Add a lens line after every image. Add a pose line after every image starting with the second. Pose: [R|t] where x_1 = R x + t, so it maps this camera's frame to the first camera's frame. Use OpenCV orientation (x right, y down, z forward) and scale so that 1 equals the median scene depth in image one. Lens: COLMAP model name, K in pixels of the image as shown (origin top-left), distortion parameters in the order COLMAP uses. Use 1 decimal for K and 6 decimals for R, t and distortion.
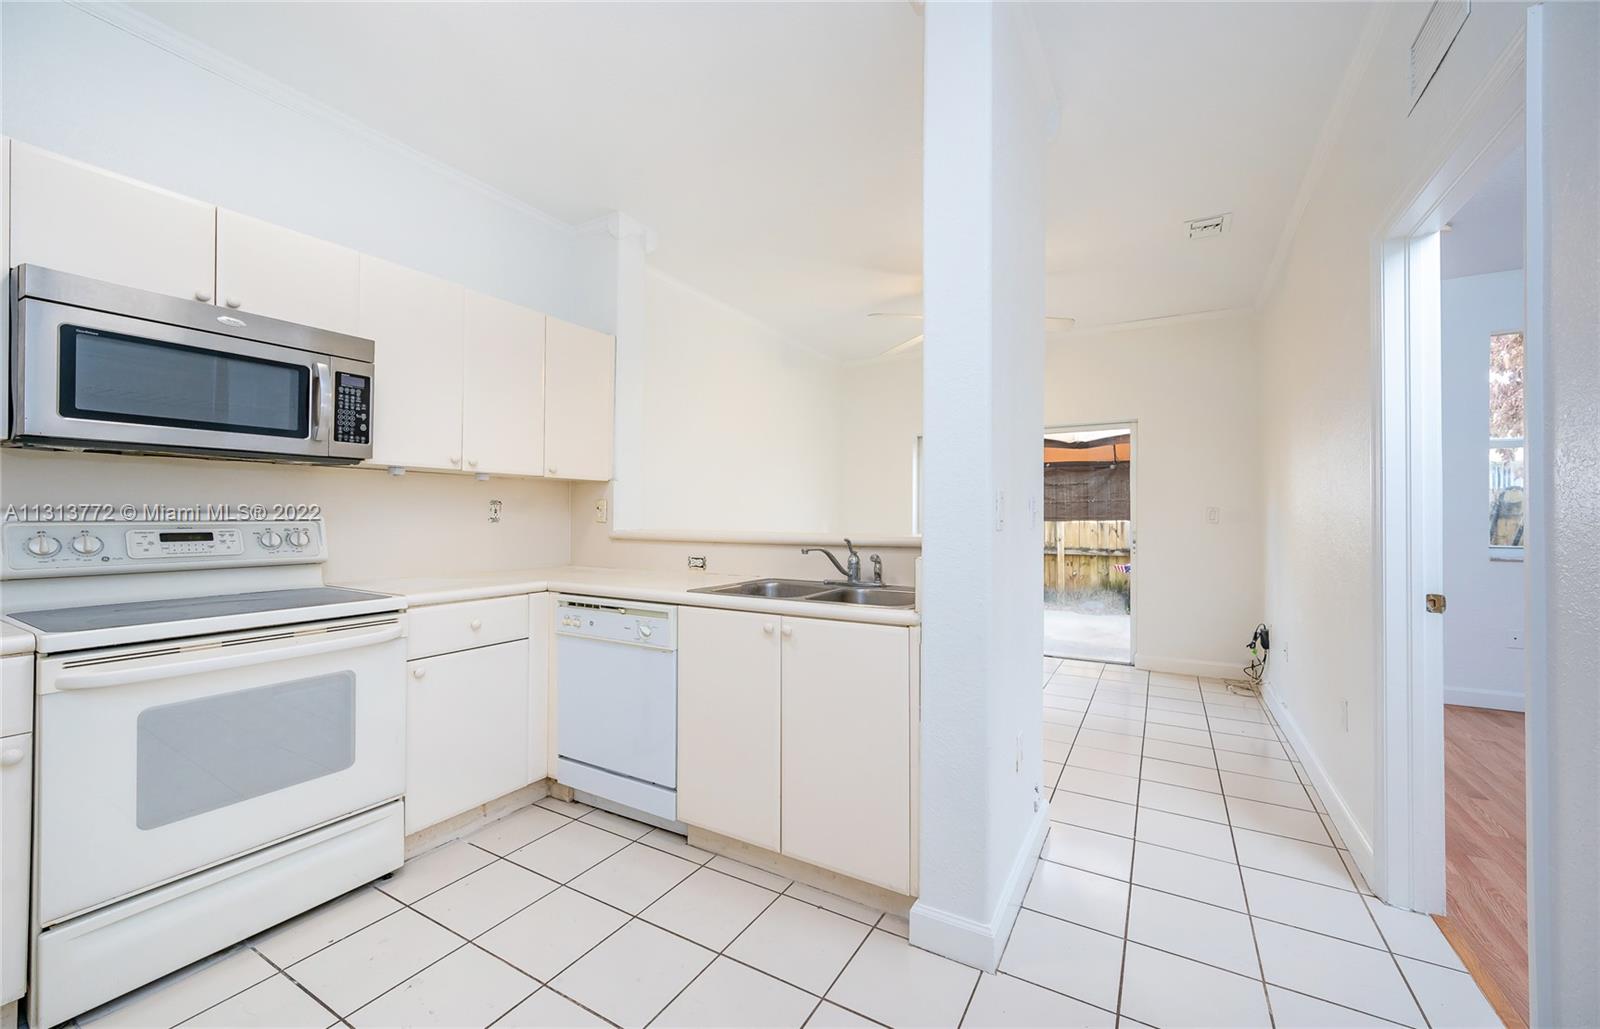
lens RADIAL K [[627.4, 0, 800.0], [0, 627.4, 514.5], [0, 0, 1]] dist [0.001801, 0.000444]
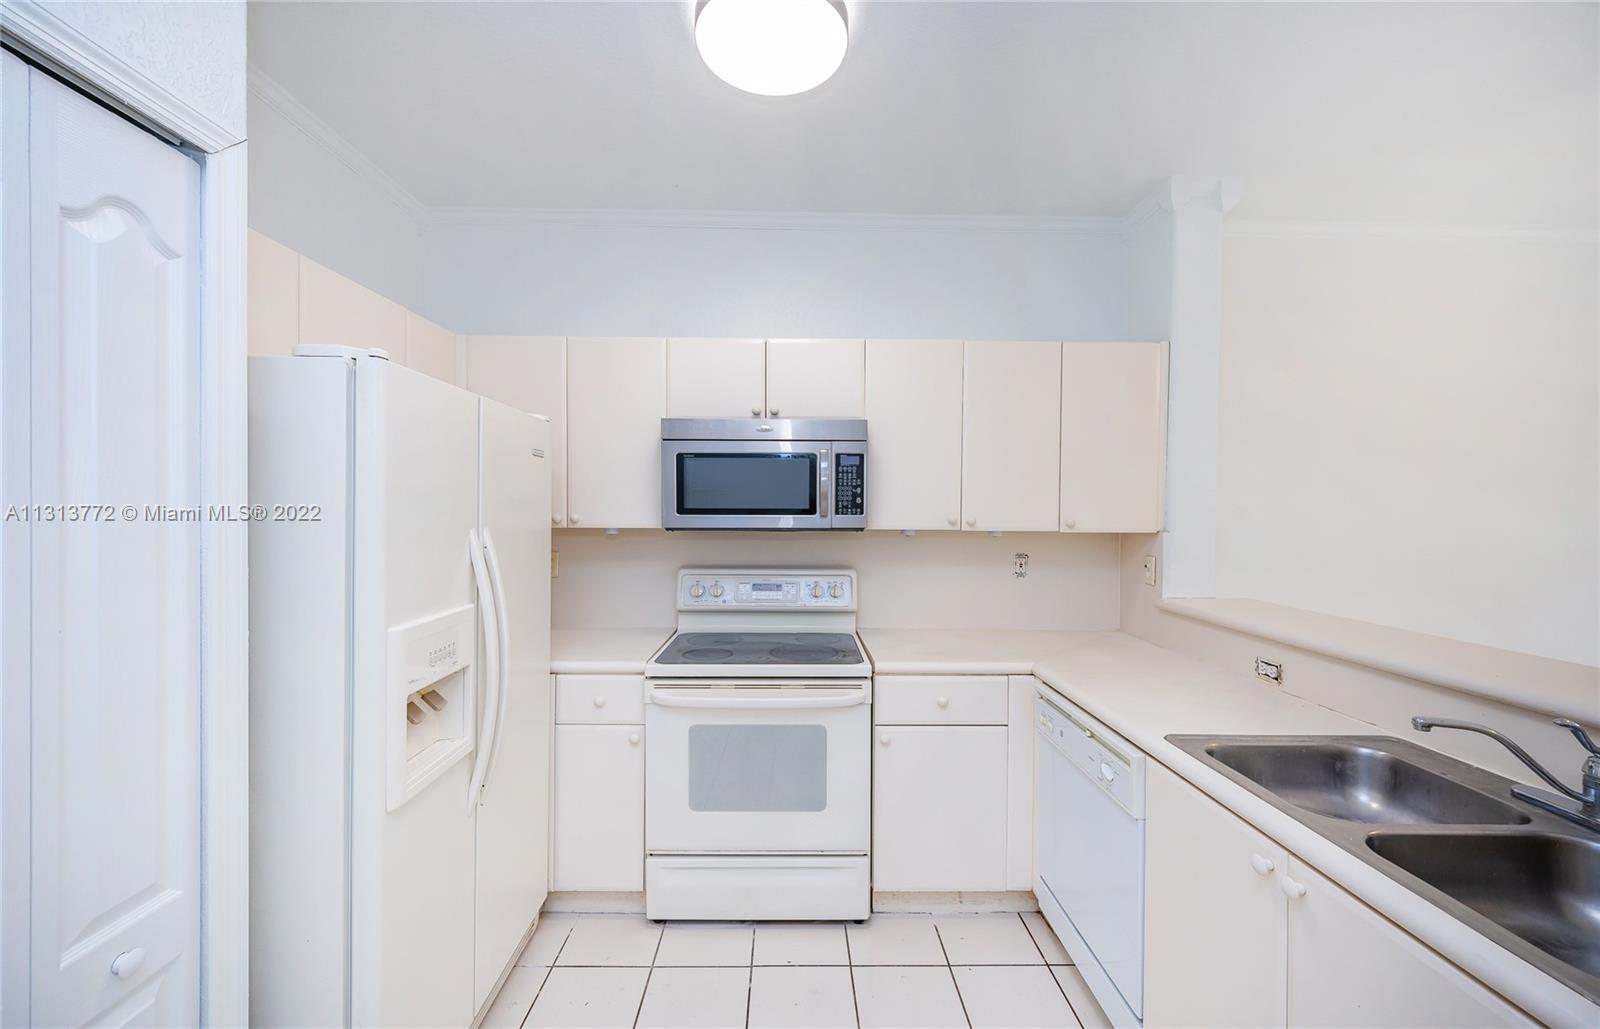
lens RADIAL K [[627.4, 0, 800.0], [0, 627.4, 514.5], [0, 0, 1]] dist [0.001801, 0.000444]
pose [[0.517363, 0.008401, -0.855725, 0.194394], [-0.004030, 0.999965, 0.007380, -0.121103], [0.855756, -0.000370, 0.517379, 0.341271]]
